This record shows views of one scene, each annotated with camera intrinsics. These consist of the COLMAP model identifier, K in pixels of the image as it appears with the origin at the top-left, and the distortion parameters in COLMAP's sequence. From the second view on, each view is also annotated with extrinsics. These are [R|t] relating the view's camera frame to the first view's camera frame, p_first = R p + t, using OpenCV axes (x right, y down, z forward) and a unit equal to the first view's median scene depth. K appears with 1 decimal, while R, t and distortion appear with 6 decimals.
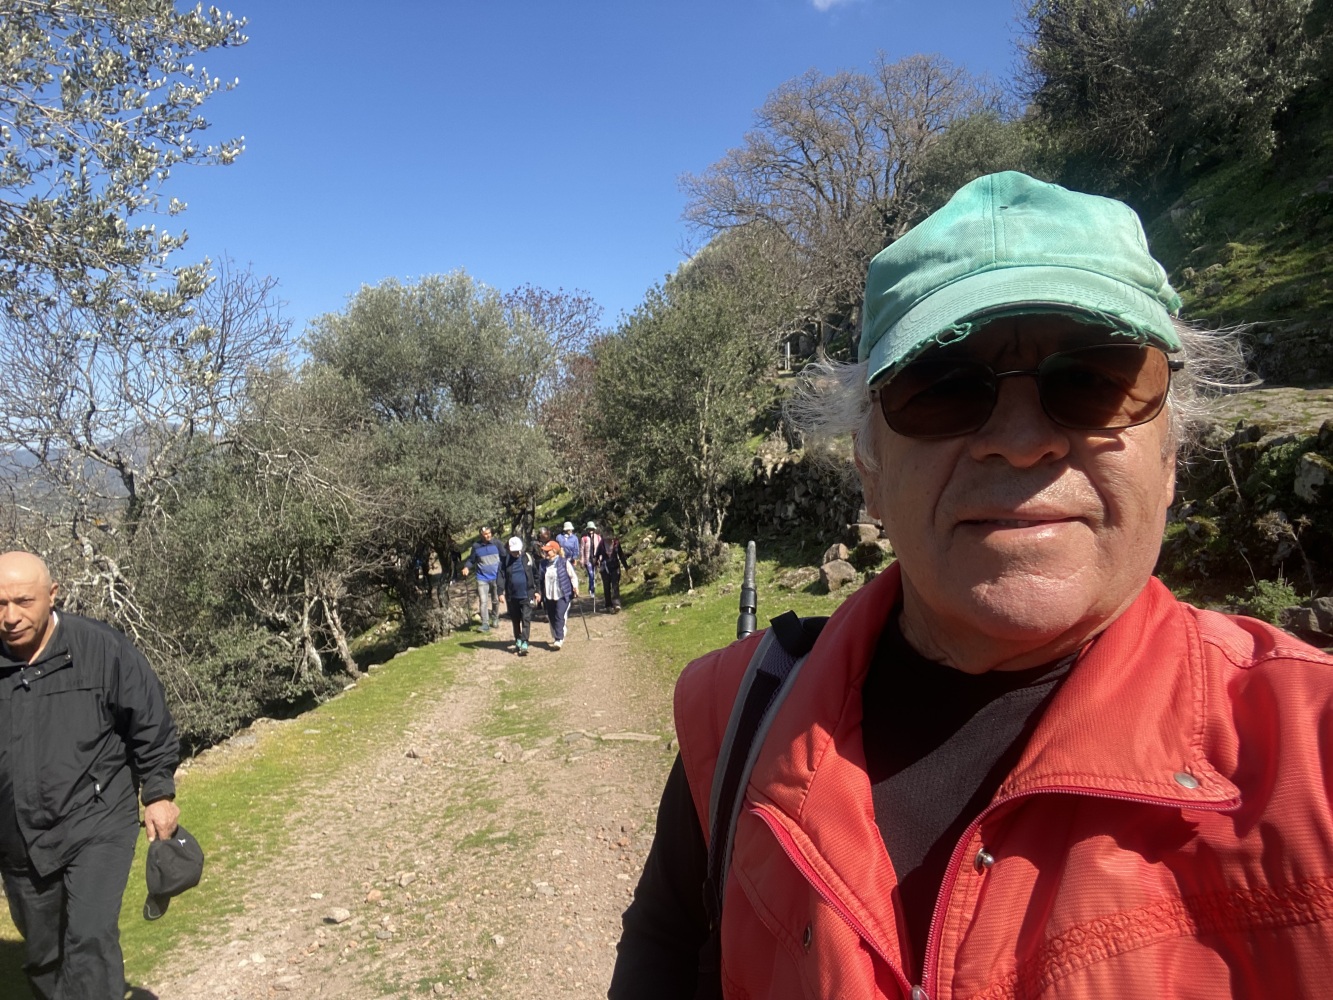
lens RADIAL K [[893.7, 0, 666.4], [0, 893.7, 501.1], [0, 0, 1]] dist [0.000048, 0.000001]
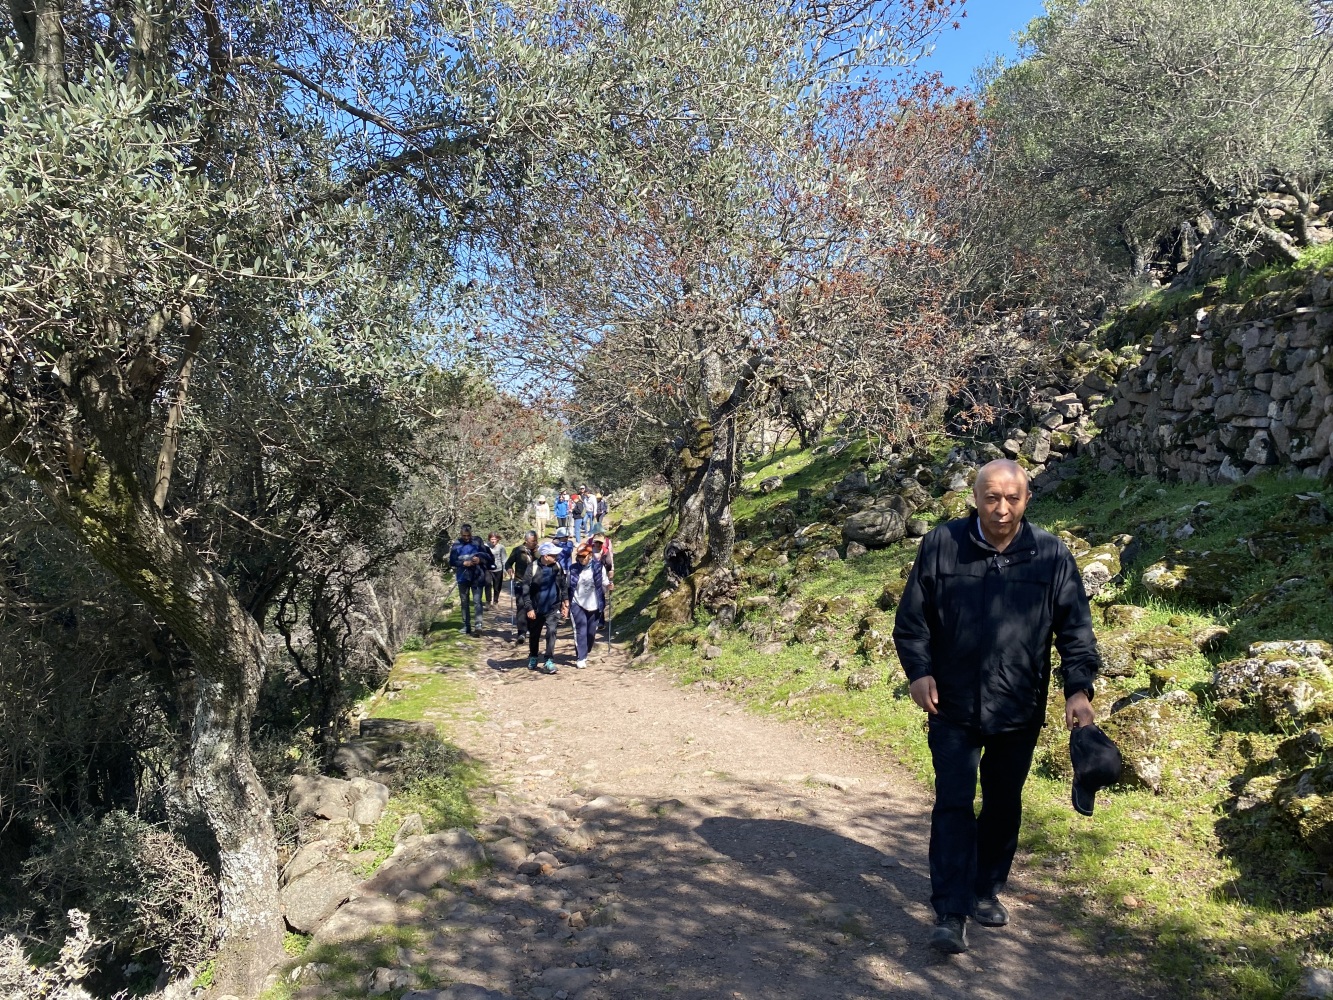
lens RADIAL K [[999.0, 0, 666.2], [0, 999.0, 499.7], [0, 0, 1]] dist [0.032243, -0.025461]
pose [[0.969879, 0.076123, -0.231387, -0.066666], [-0.072844, 0.997085, 0.022694, 0.019104], [0.232440, -0.005155, 0.972597, 0.527259]]
